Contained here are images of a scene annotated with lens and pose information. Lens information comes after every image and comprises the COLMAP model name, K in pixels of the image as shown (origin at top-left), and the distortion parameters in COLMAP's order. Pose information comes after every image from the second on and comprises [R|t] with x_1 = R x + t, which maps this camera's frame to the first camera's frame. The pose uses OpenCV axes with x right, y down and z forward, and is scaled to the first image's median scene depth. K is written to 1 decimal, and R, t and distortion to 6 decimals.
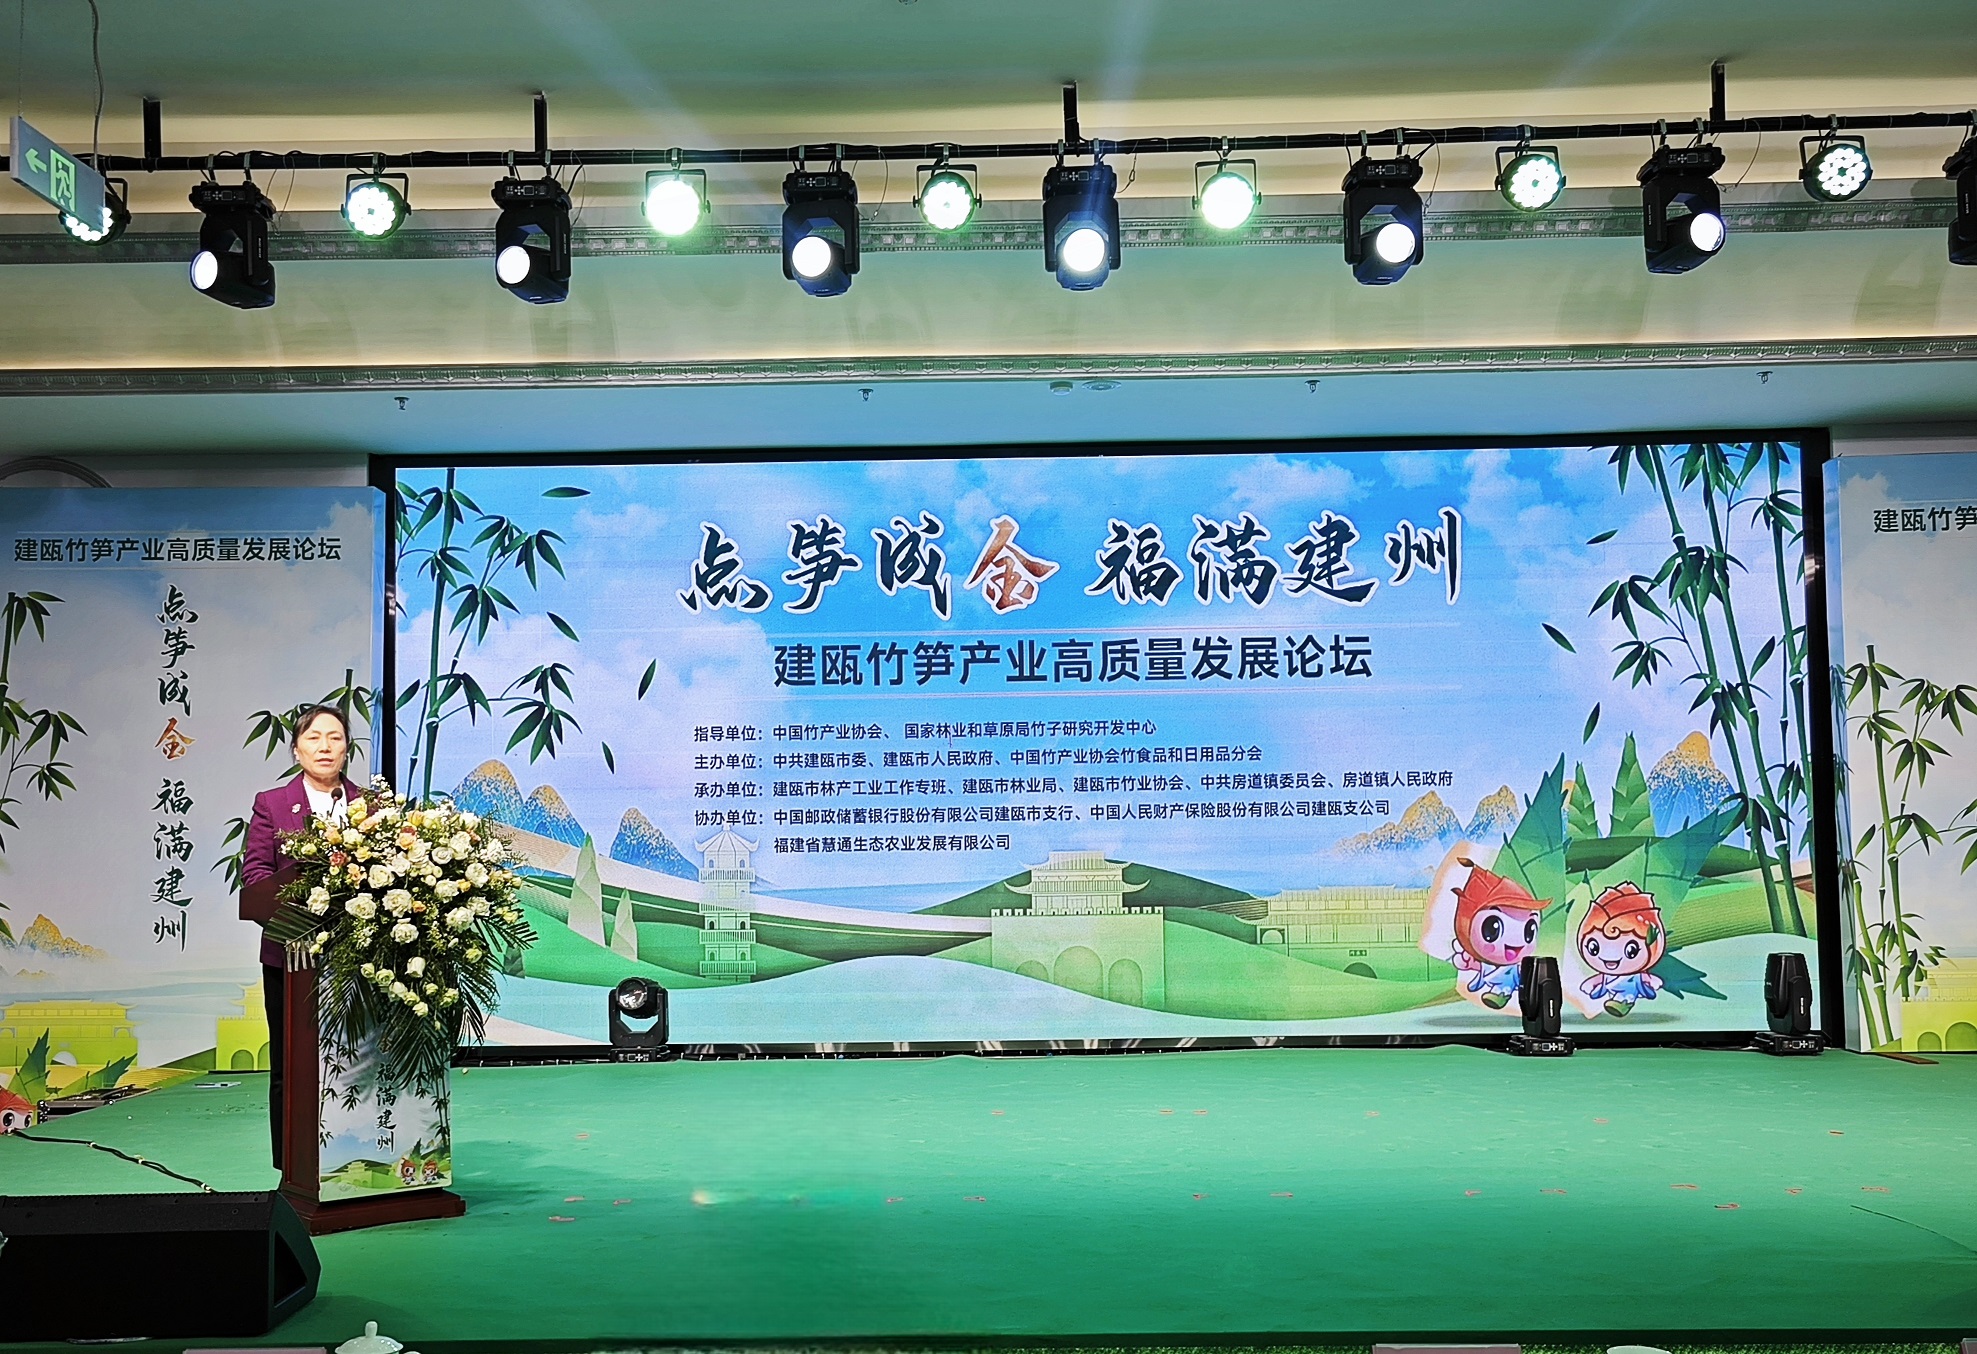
lens RADIAL K [[2016.6, 0, 947.0], [0, 2016.6, 752.3], [0, 0, 1]] dist [0.042111, 0.005001]
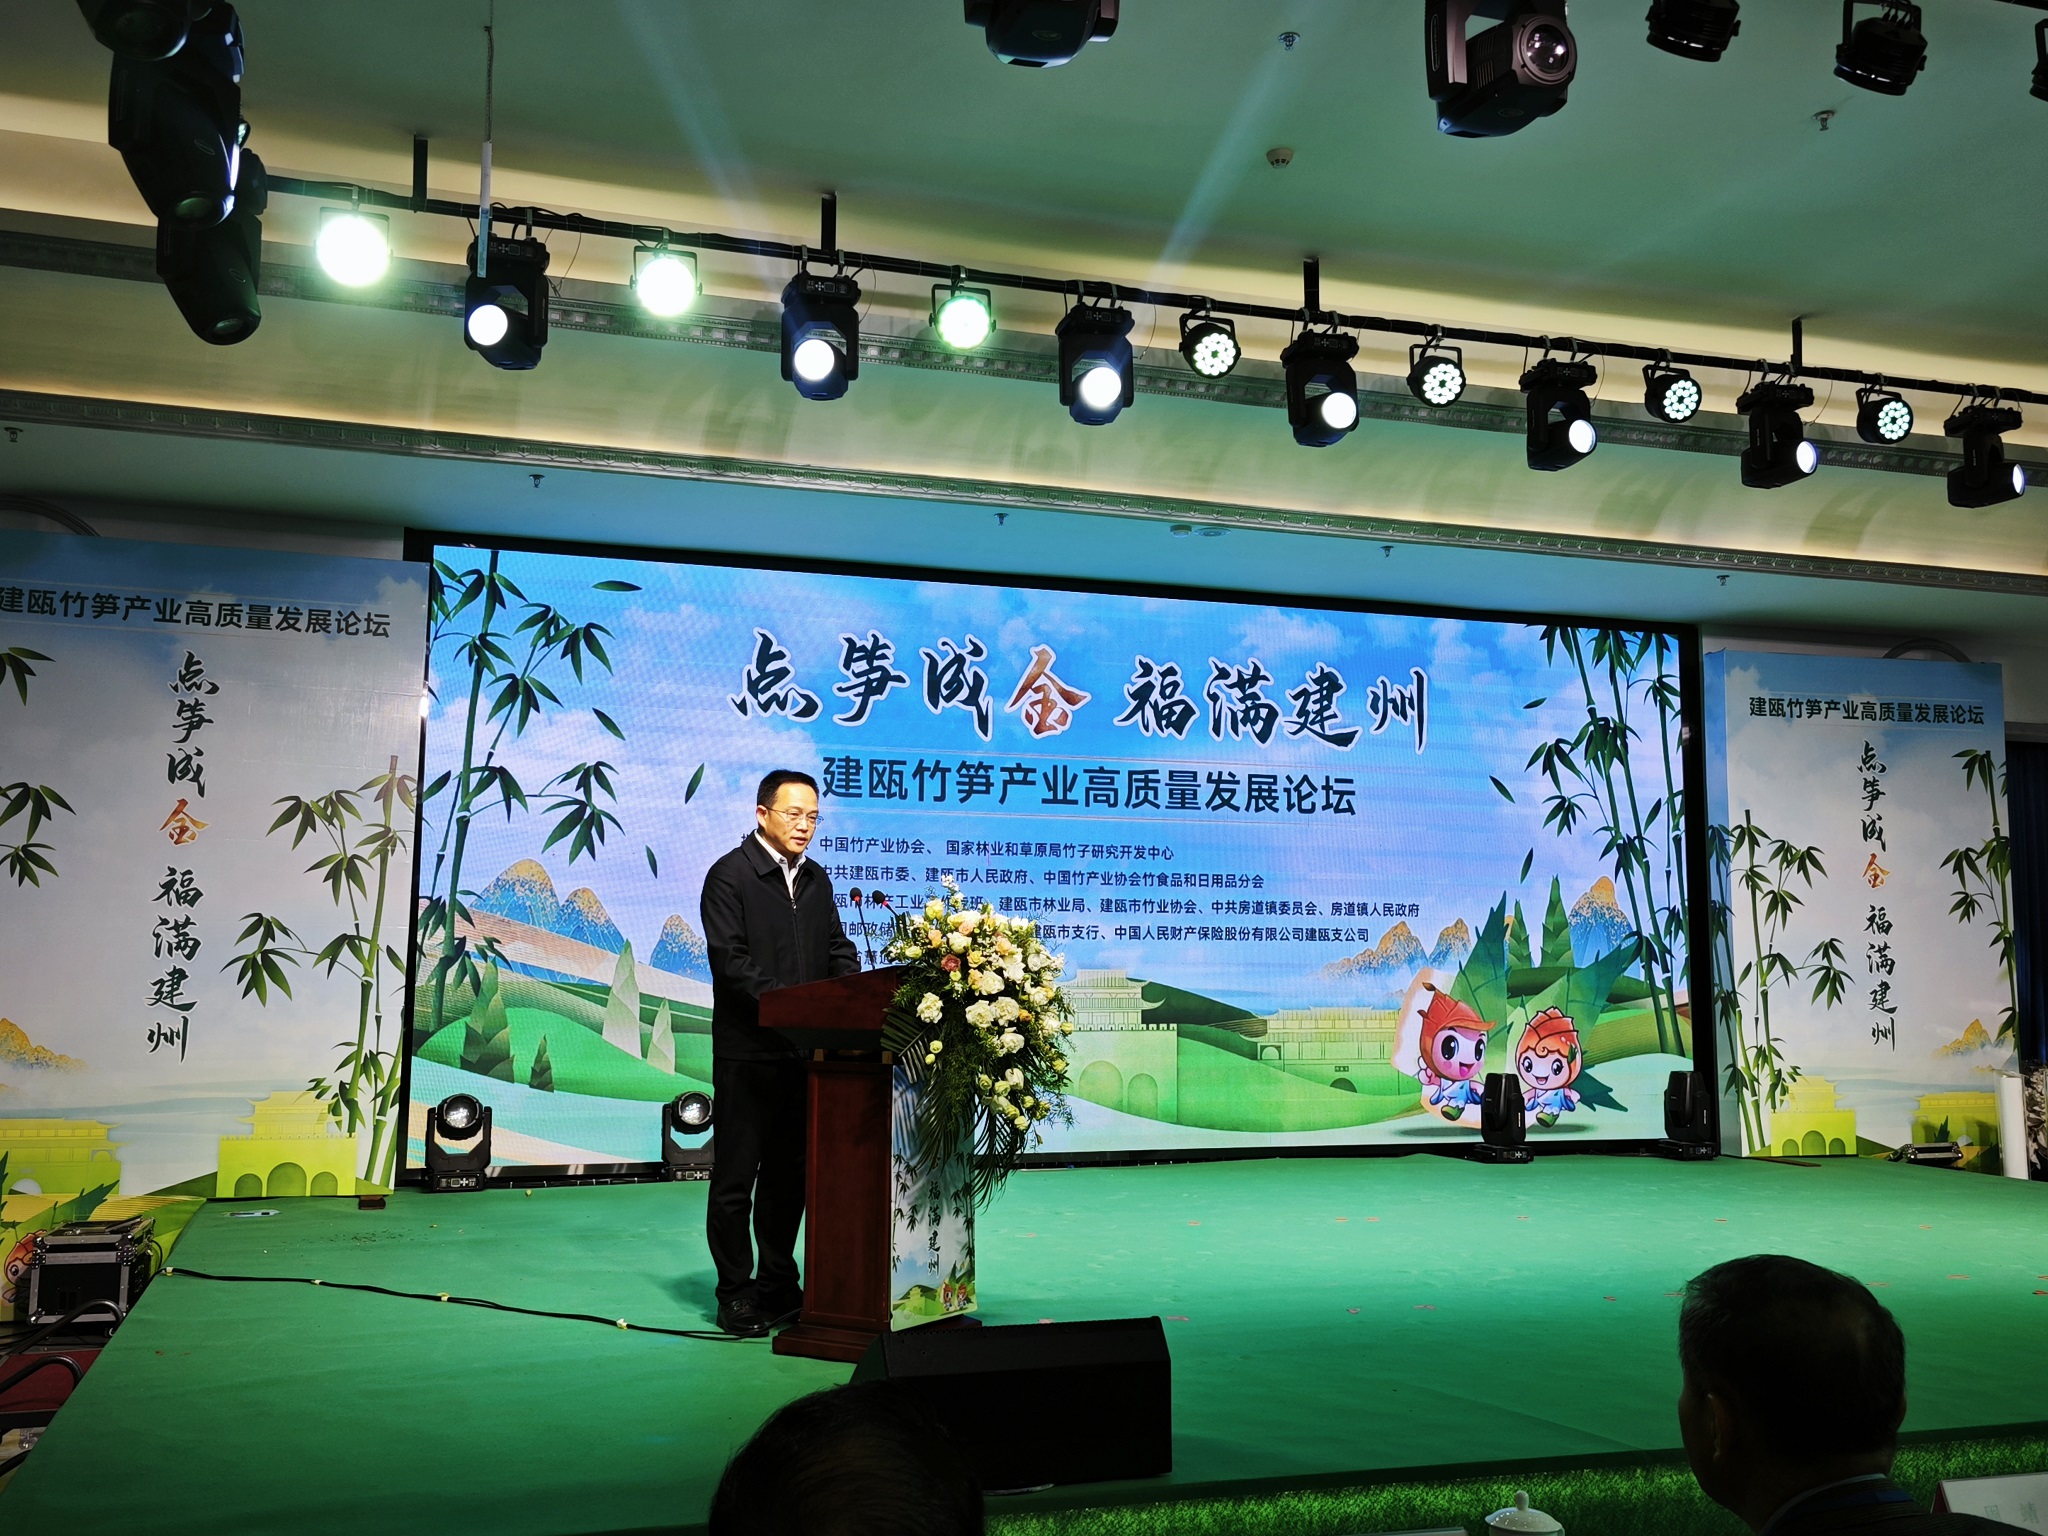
lens RADIAL K [[1919.2, 0, 1020.6], [0, 1919.2, 750.7], [0, 0, 1]] dist [0.040797, 0.002579]
pose [[0.944042, 0.058326, 0.324627, -0.312609], [-0.037102, 0.996772, -0.071196, 0.008951], [-0.327731, 0.055168, 0.943159, 0.072851]]
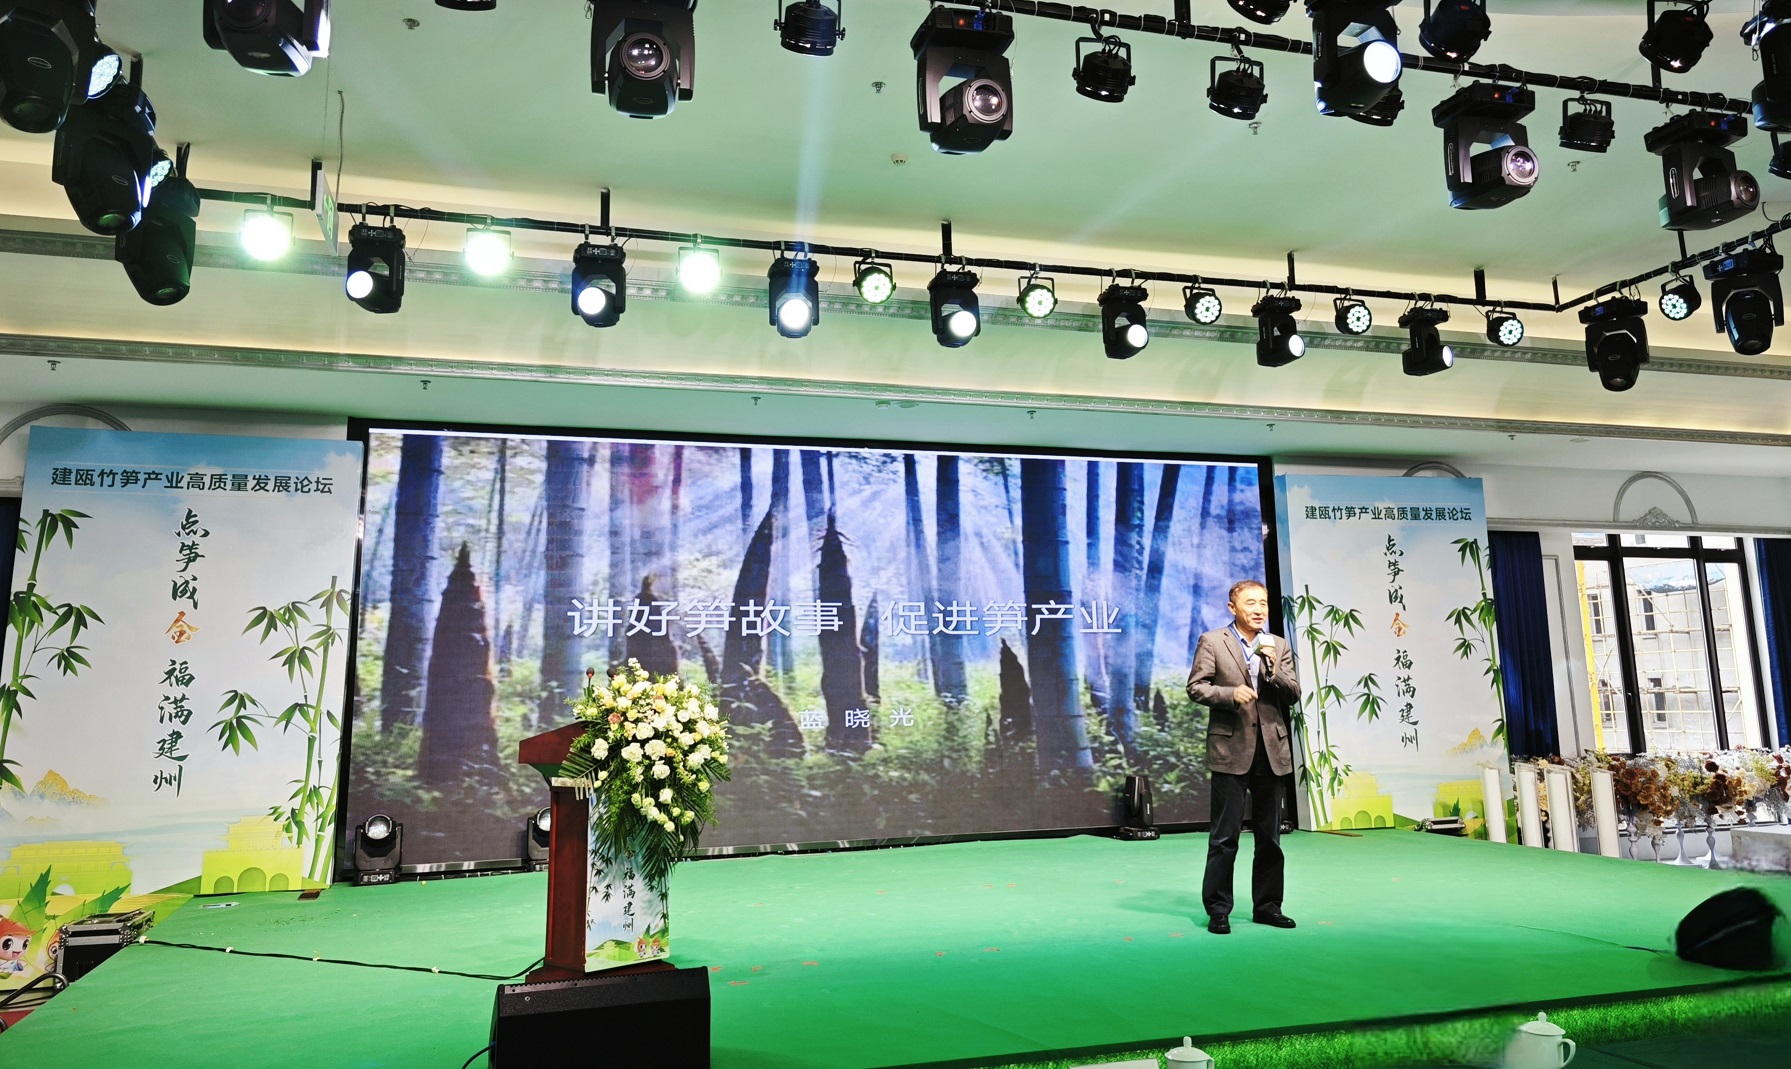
lens RADIAL K [[1358.0, 0, 915.1], [0, 1358.0, 452.3], [0, 0, 1]] dist [0.054892, -0.046275]
pose [[0.944821, 0.054721, 0.322985, -0.230945], [-0.009734, 0.990204, -0.139289, 0.000115], [-0.327443, 0.128459, 0.936098, 0.020475]]
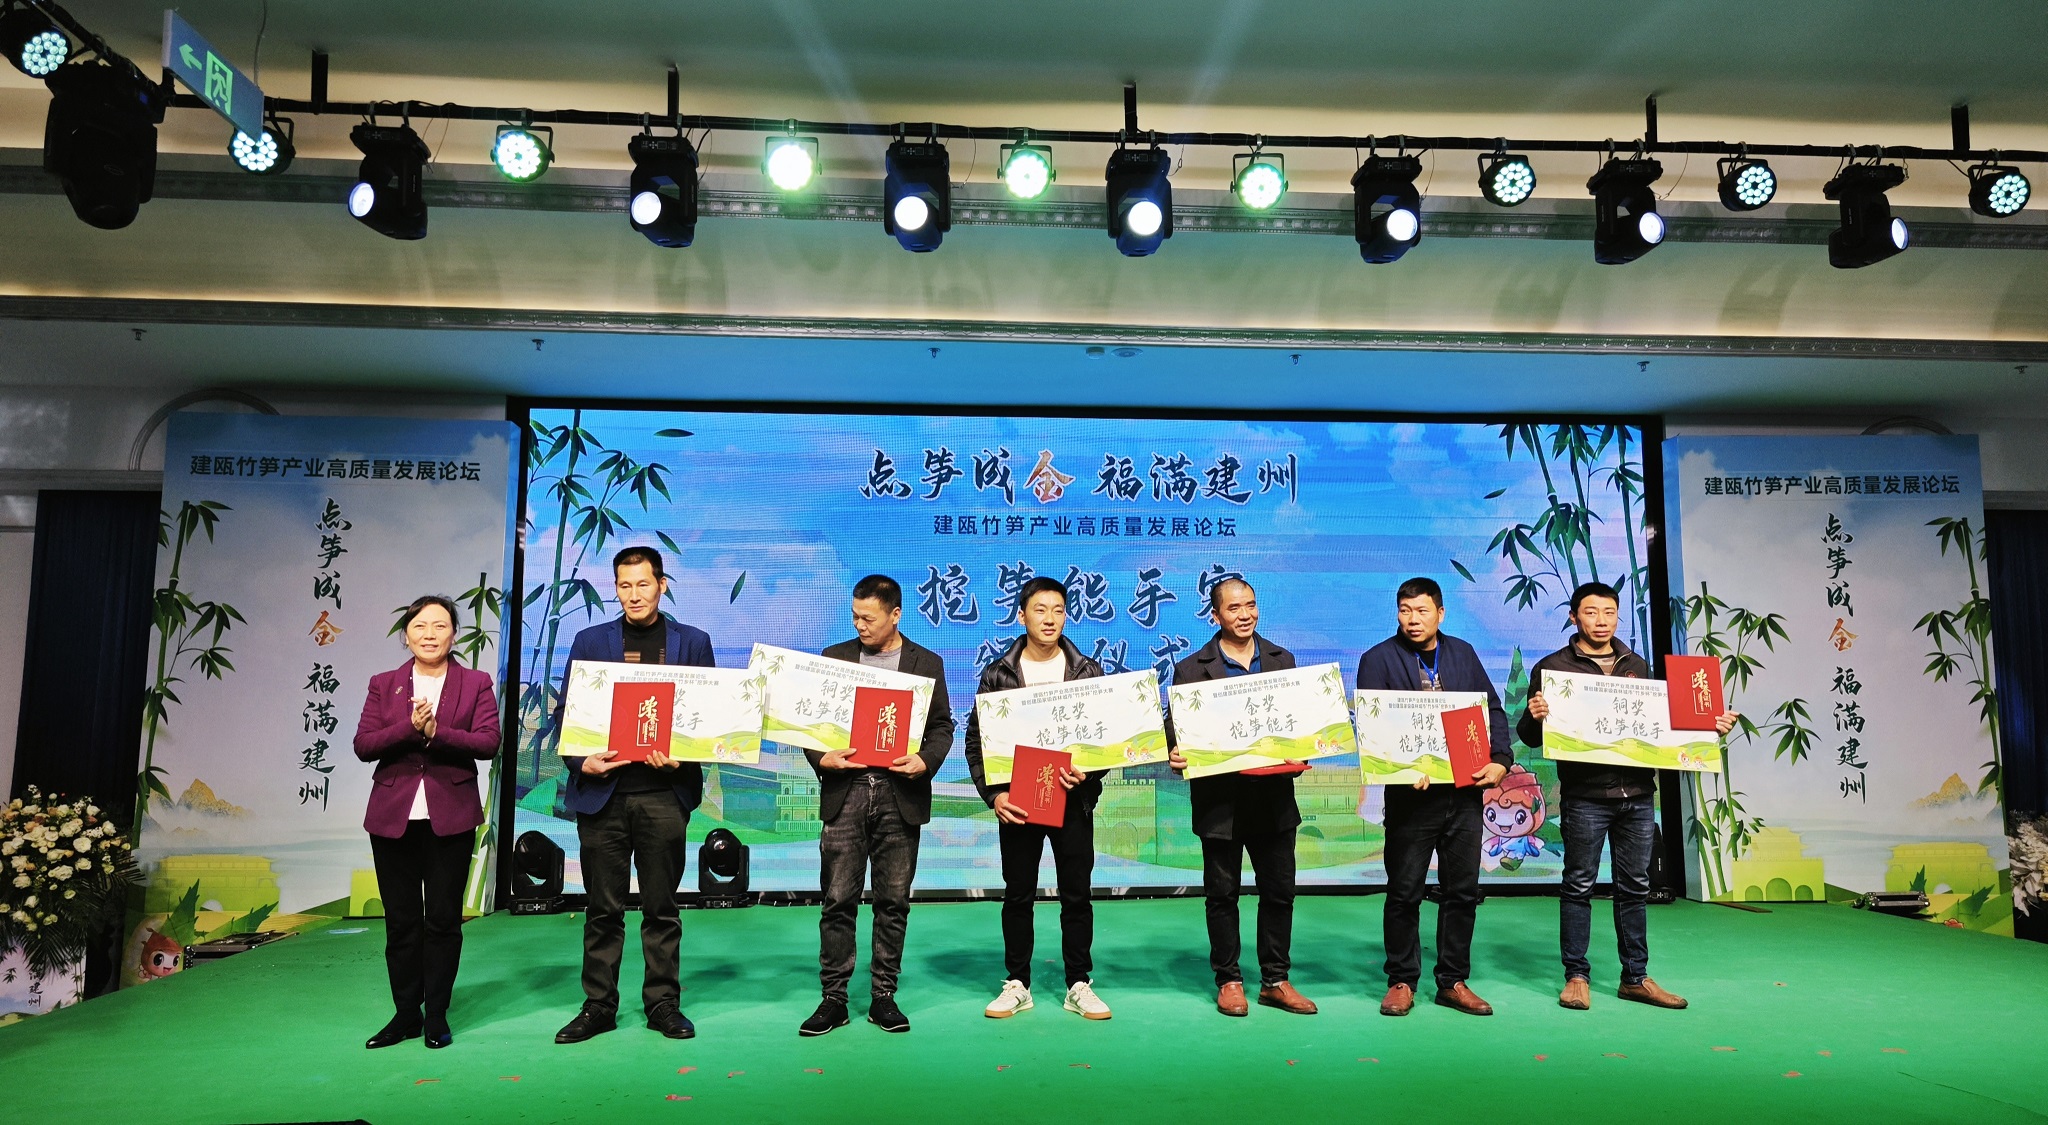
lens RADIAL K [[1355.8, 0, 1032.4], [0, 1355.8, 592.9], [0, 0, 1]] dist [0.066995, -0.062203]
pose [[0.995470, 0.021871, 0.092522, -0.049309], [-0.016754, 0.998305, -0.055727, 0.010135], [-0.093584, 0.053924, 0.994150, 0.174500]]
